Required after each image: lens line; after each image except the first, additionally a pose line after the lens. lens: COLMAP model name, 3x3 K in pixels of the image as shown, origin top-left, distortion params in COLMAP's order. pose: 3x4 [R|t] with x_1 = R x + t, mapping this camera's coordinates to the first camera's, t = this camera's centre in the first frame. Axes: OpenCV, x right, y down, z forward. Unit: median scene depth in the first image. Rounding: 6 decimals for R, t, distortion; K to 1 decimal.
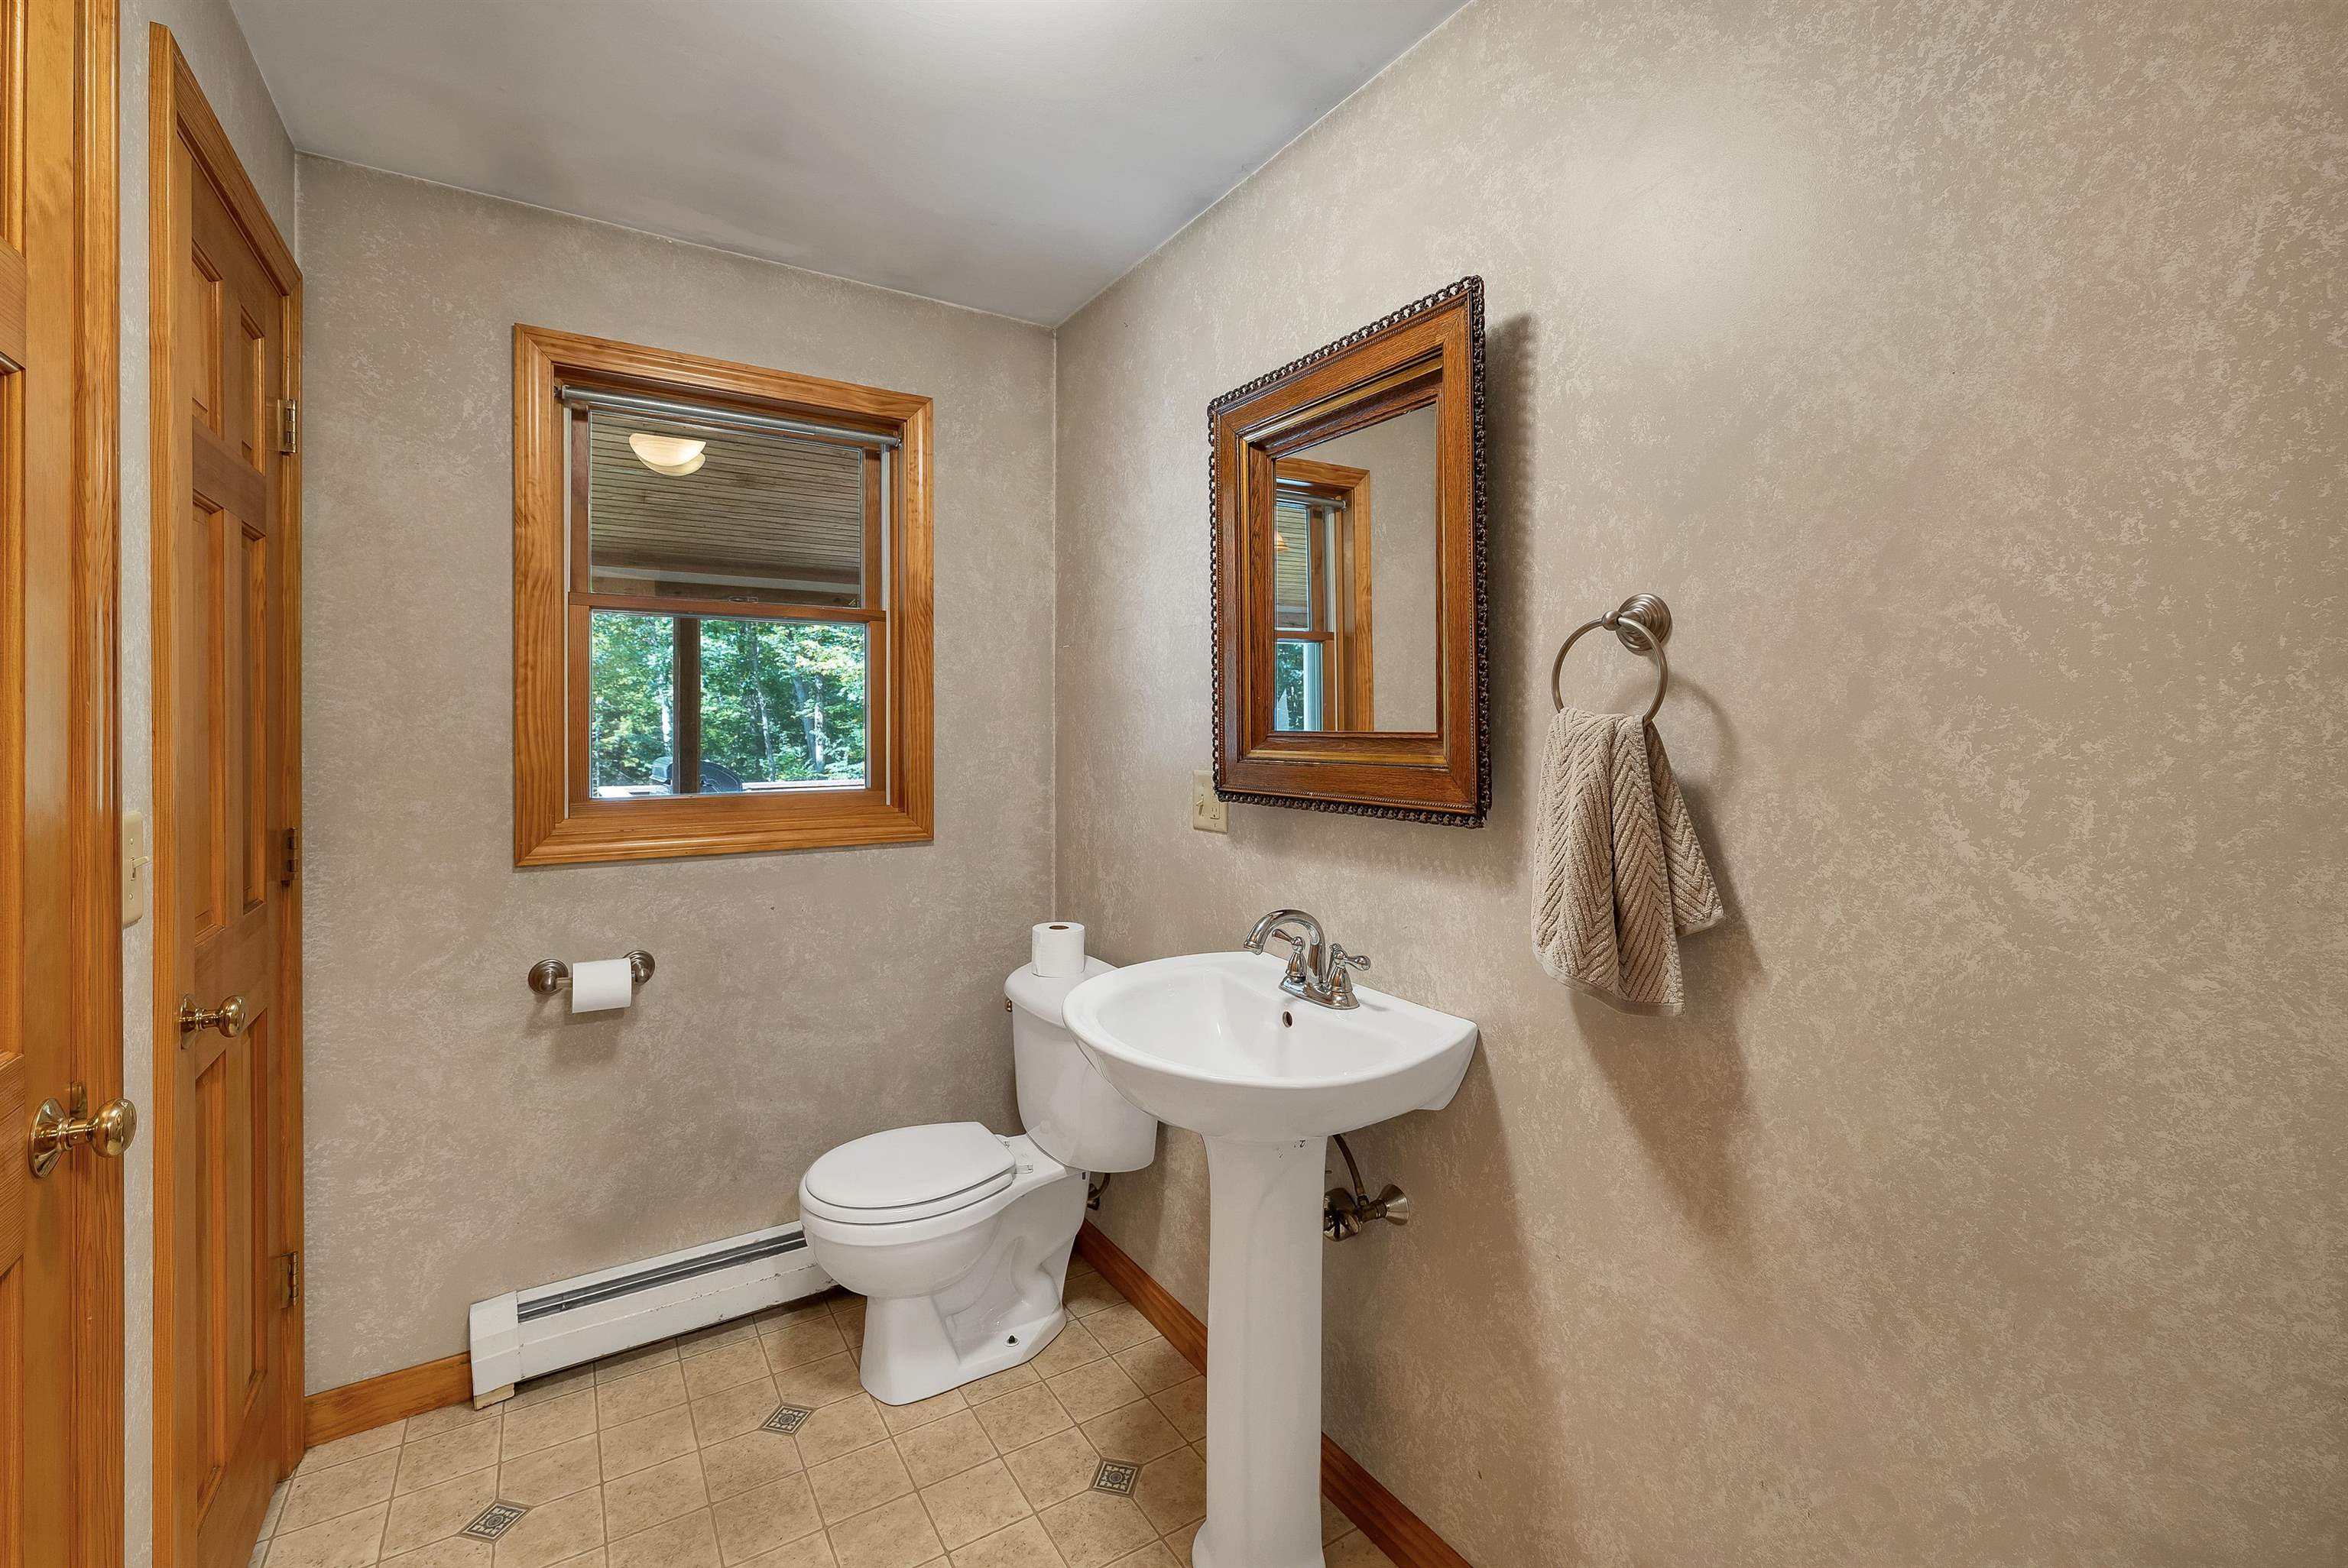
lens RADIAL K [[993.7, 0, 1186.0], [0, 993.7, 738.7], [0, 0, 1]] dist [0.000142, 0.000273]
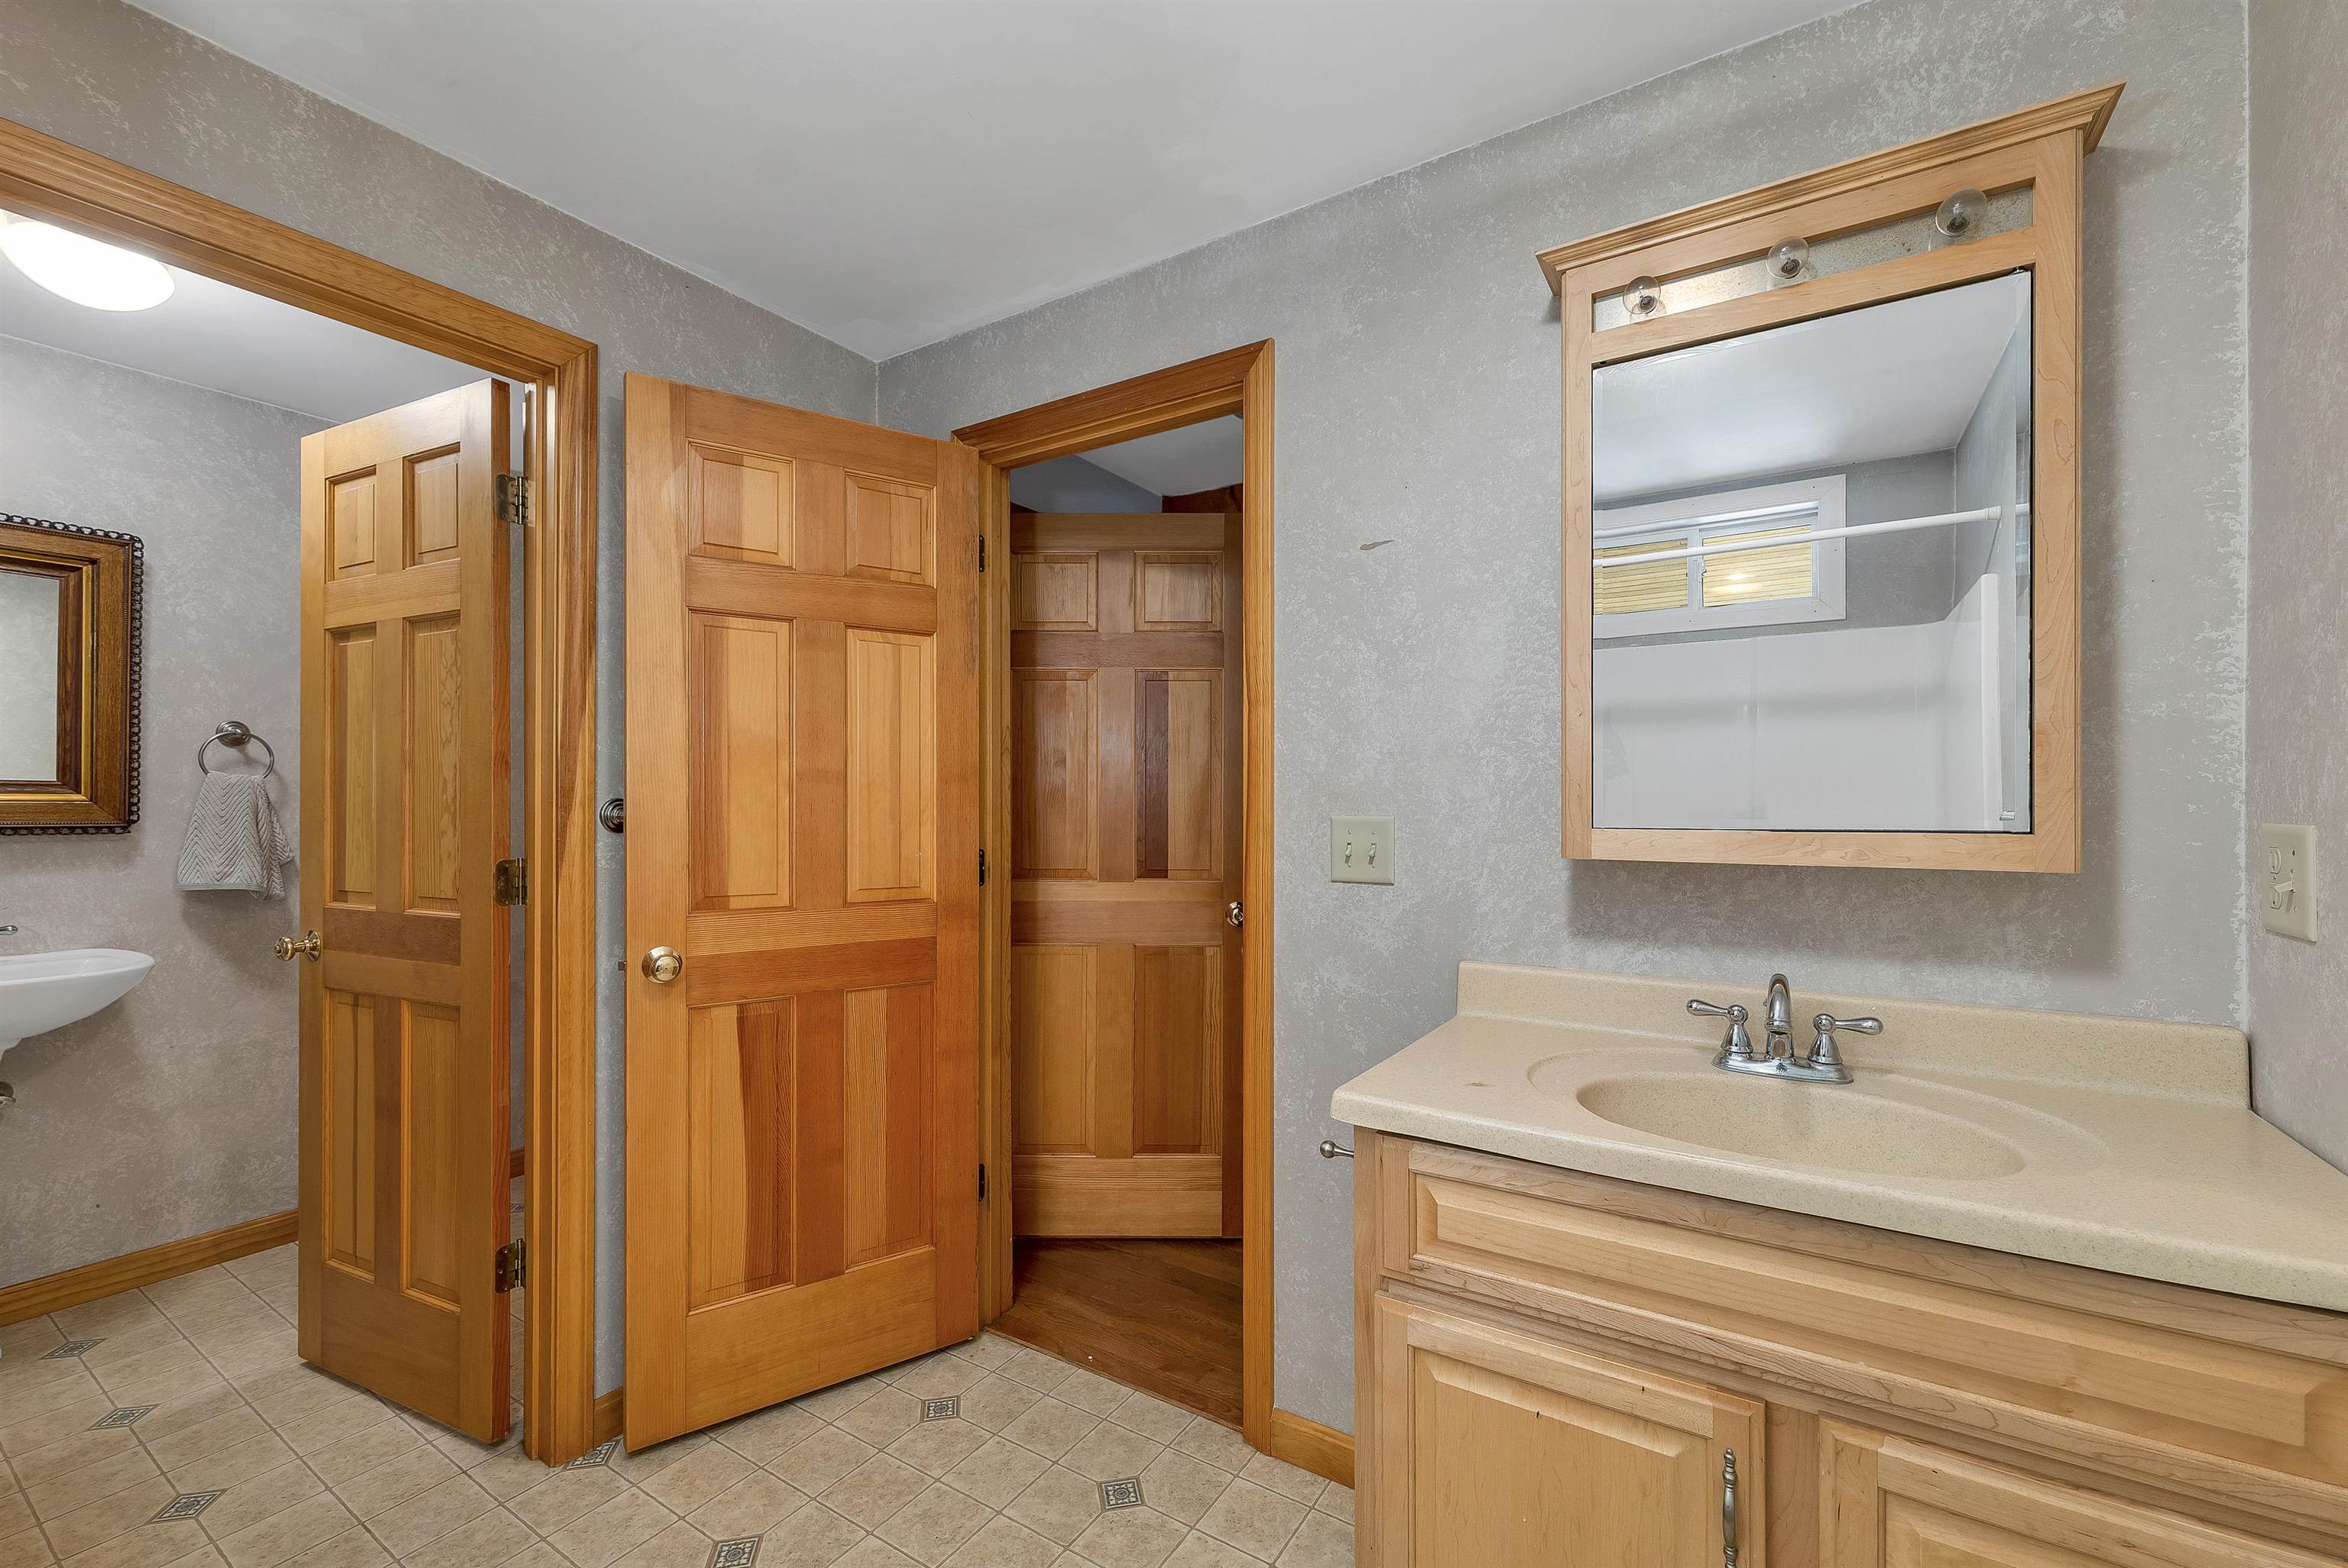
lens RADIAL K [[993.7, 0, 1180.0], [0, 993.7, 789.0], [0, 0, 1]] dist [0.000142, 0.000273]
pose [[-0.402079, 0.007845, 0.915571, -0.457932], [0.002558, 0.999969, -0.007445, 0.005421], [-0.915601, -0.000652, -0.402087, -0.008840]]
